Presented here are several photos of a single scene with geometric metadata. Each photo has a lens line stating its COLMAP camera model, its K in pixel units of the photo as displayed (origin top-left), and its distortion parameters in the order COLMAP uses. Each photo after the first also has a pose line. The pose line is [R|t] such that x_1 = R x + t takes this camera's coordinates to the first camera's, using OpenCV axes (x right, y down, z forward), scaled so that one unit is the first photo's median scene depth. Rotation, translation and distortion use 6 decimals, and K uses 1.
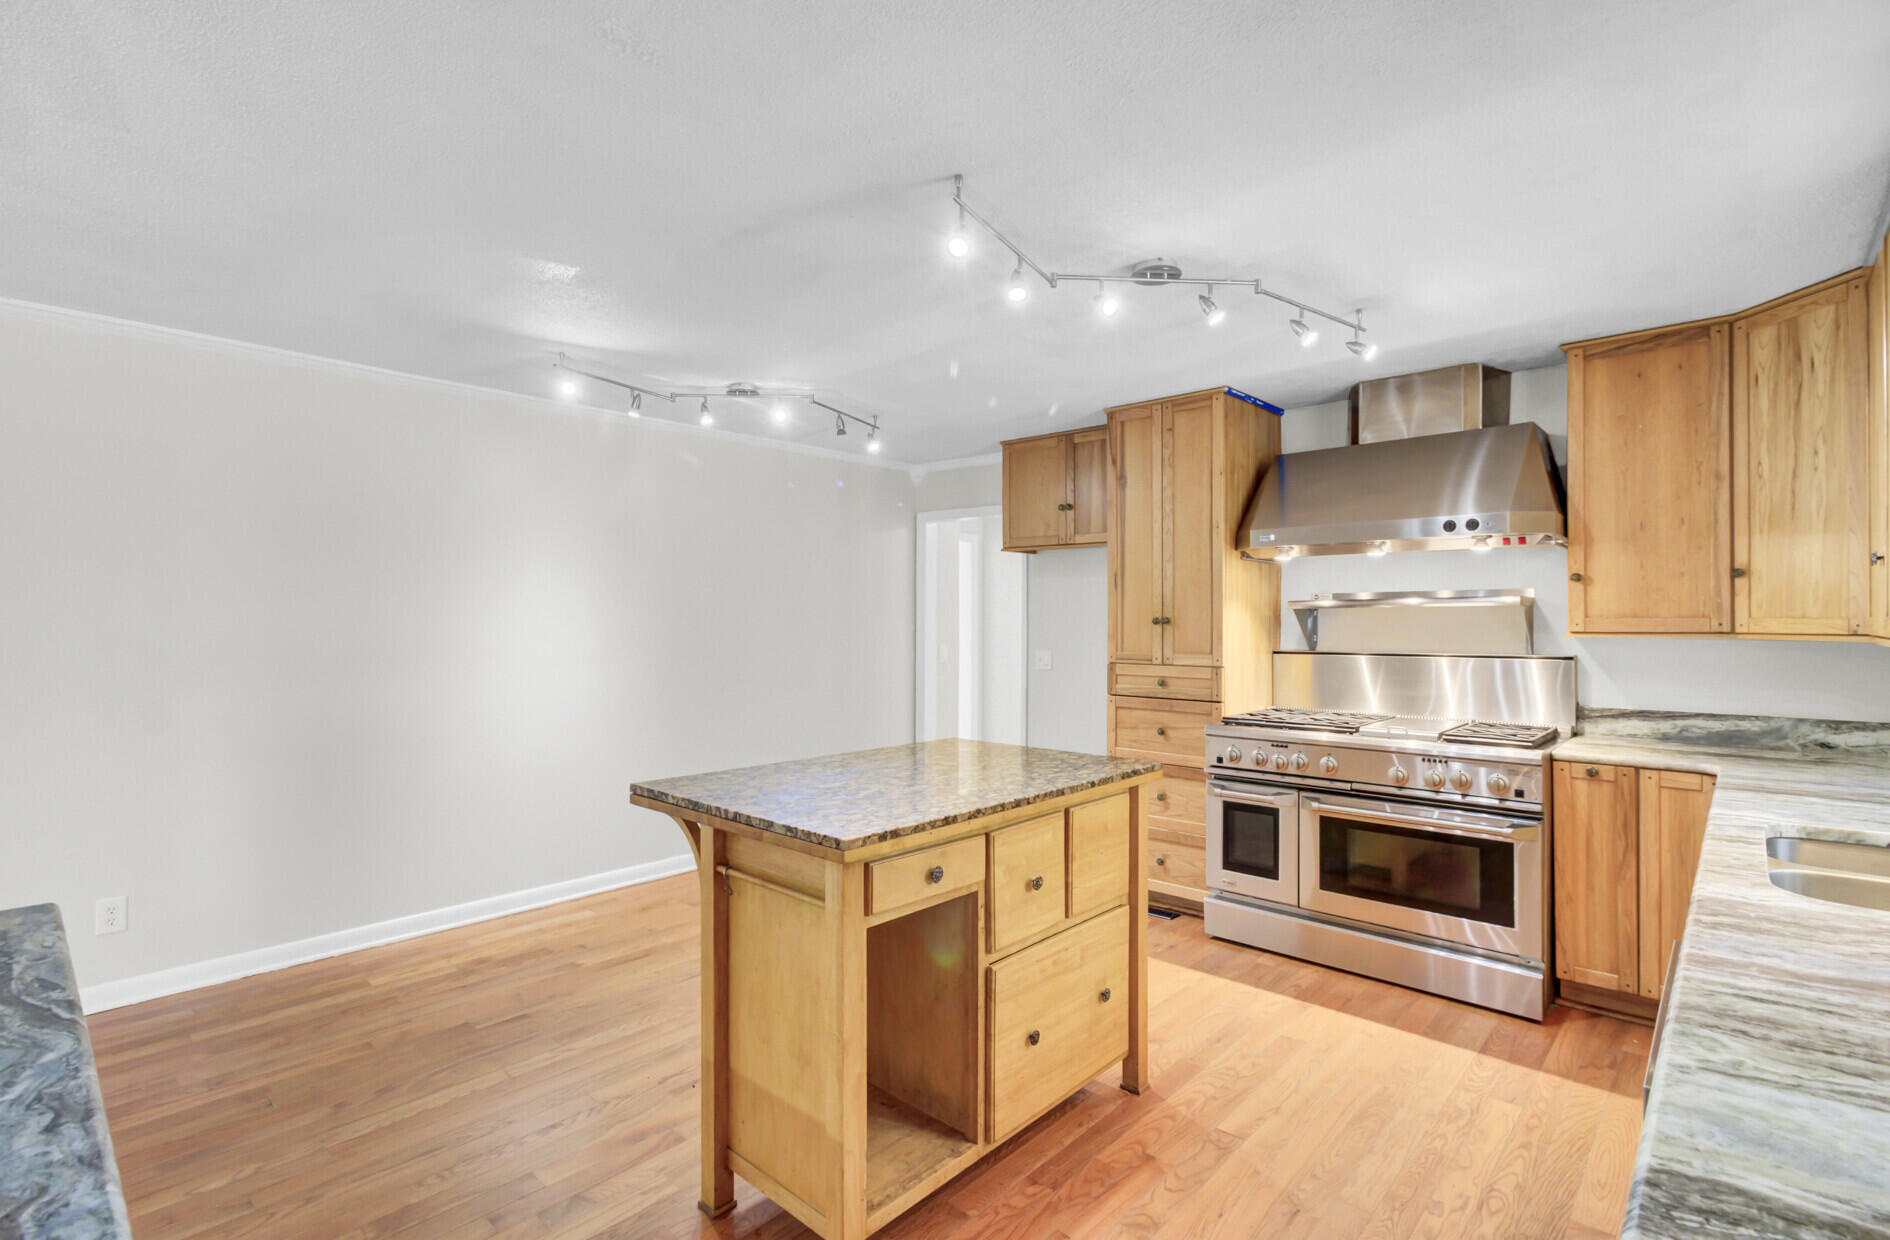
lens RADIAL K [[874.6, 0, 958.0], [0, 874.6, 614.5], [0, 0, 1]] dist [-0.004285, 0.002103]
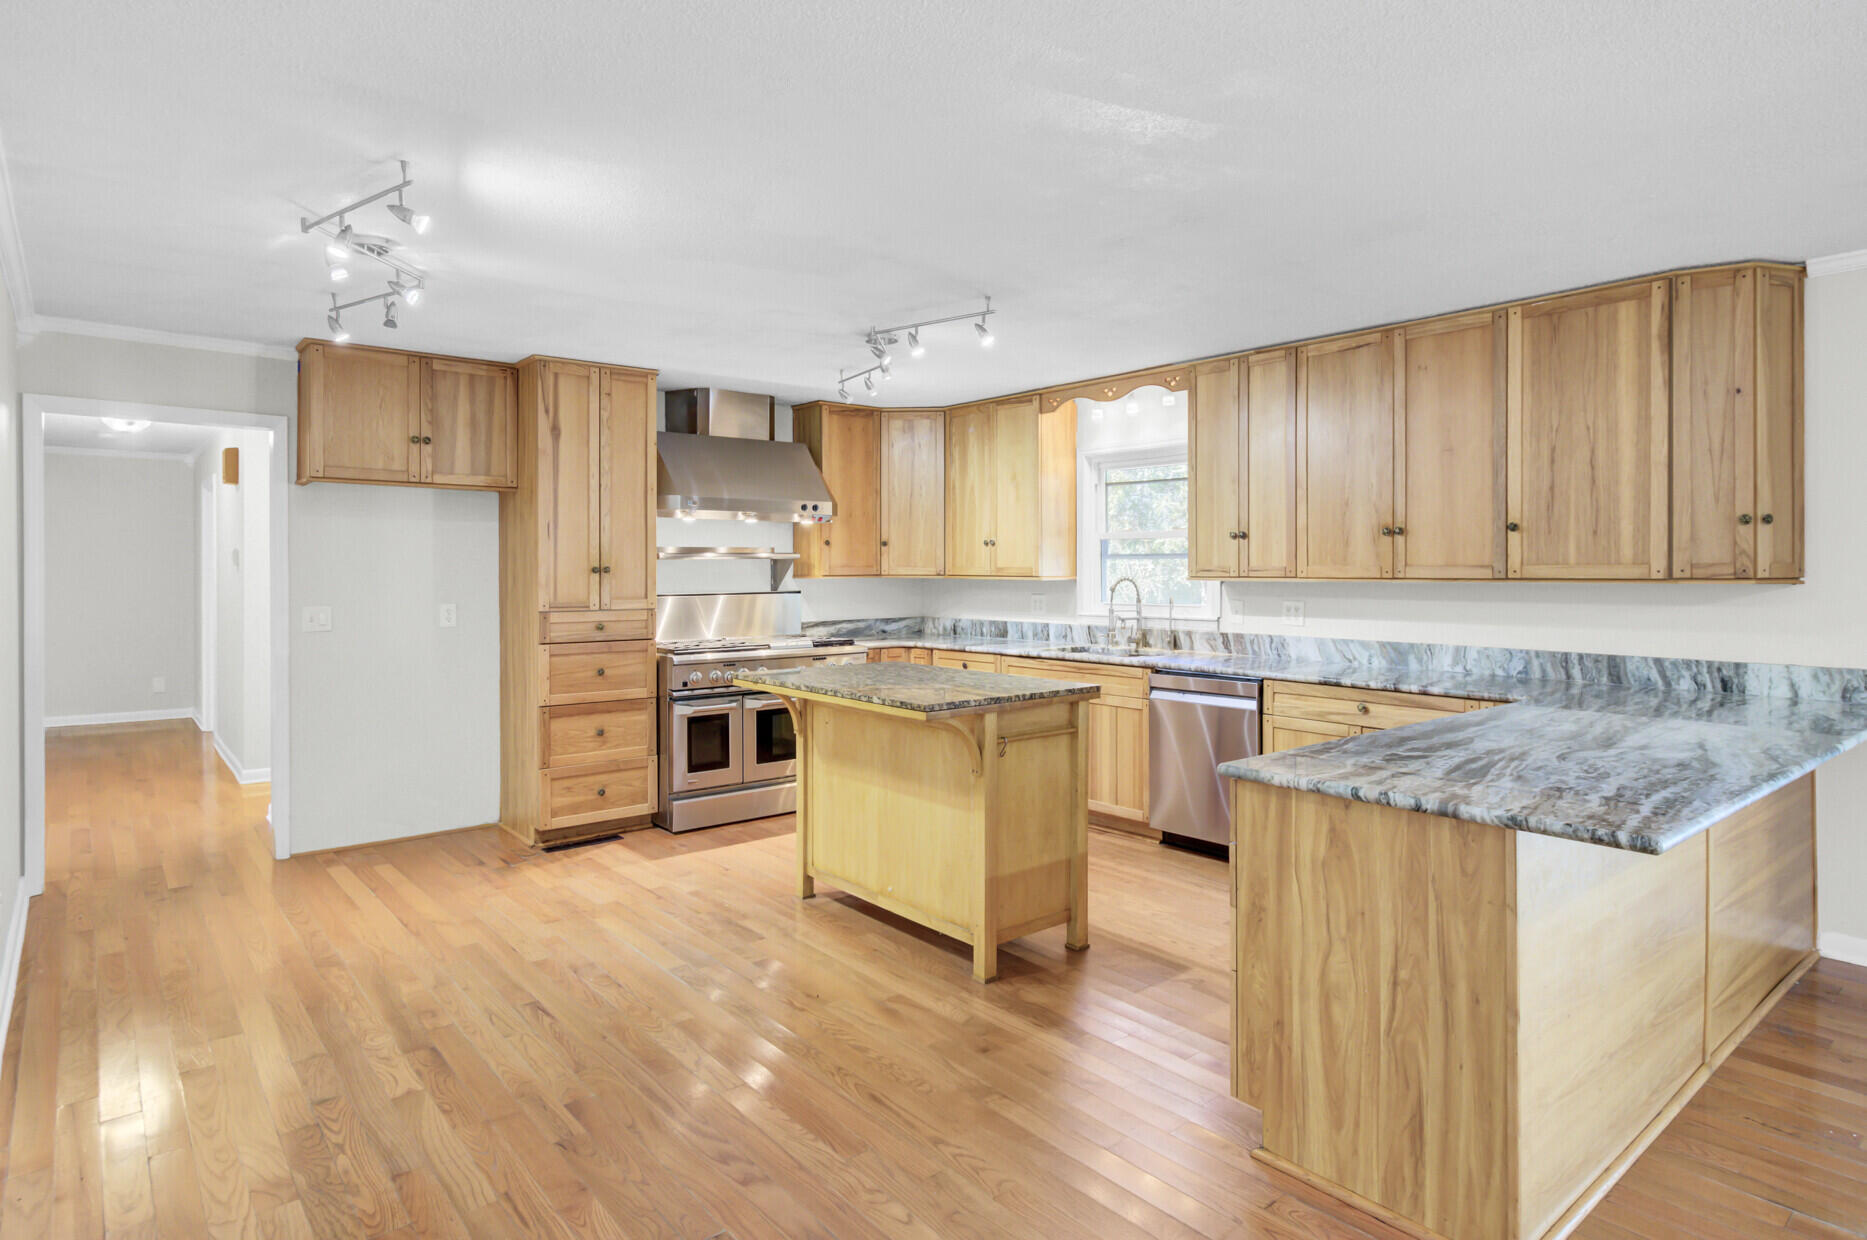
lens RADIAL K [[1009.2, 0, 923.1], [0, 1009.2, 566.8], [0, 0, 1]] dist [-0.003218, 0.000523]
pose [[0.156539, -0.000405, 0.987672, -1.036424], [-0.004696, 0.999988, 0.001154, 0.000219], [-0.987661, -0.004819, 0.156535, 0.456388]]
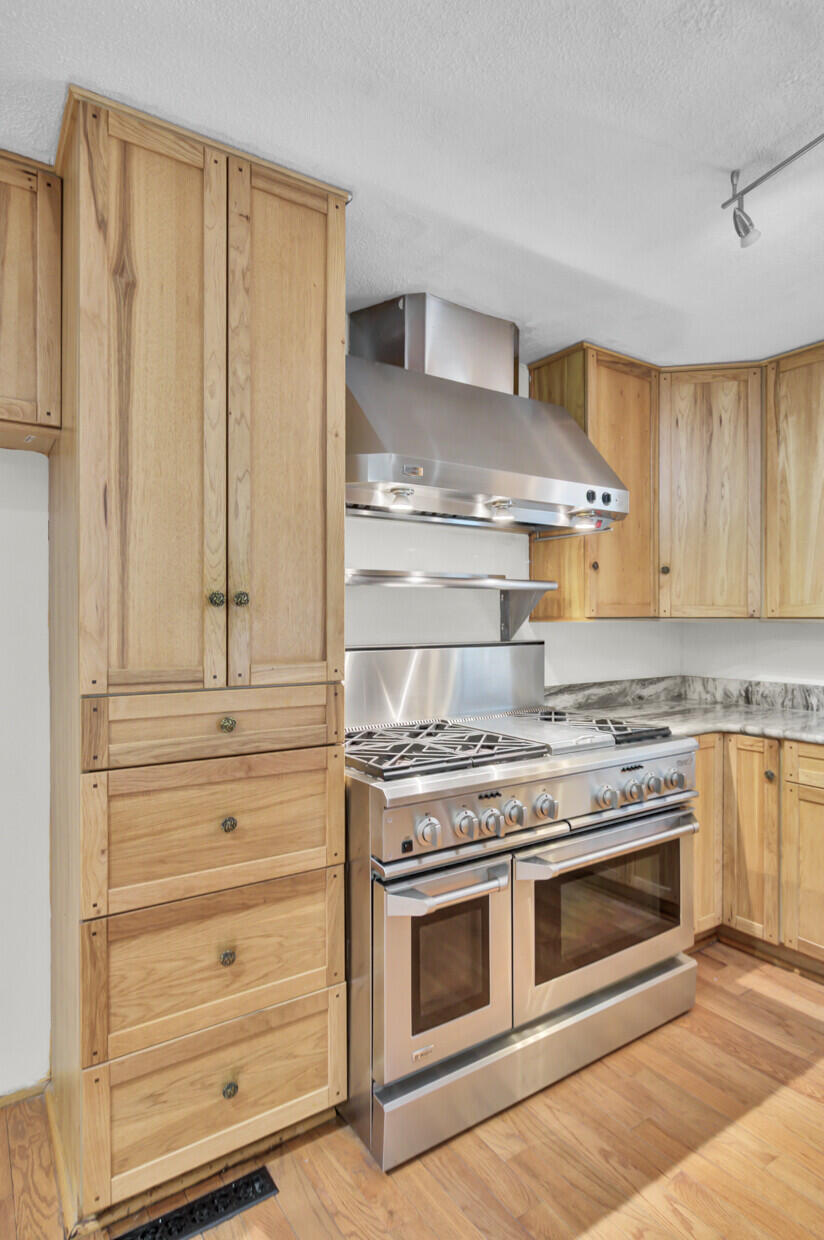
lens RADIAL K [[670.3, 0, 420.9], [0, 670.3, 619.7], [0, 0, 1]] dist [-0.003218, 0.000523]
pose [[0.243351, -0.002139, 0.969936, -0.117043], [-0.005926, 0.999976, 0.003692, 0.018718], [-0.969920, -0.006646, 0.243332, 0.890861]]
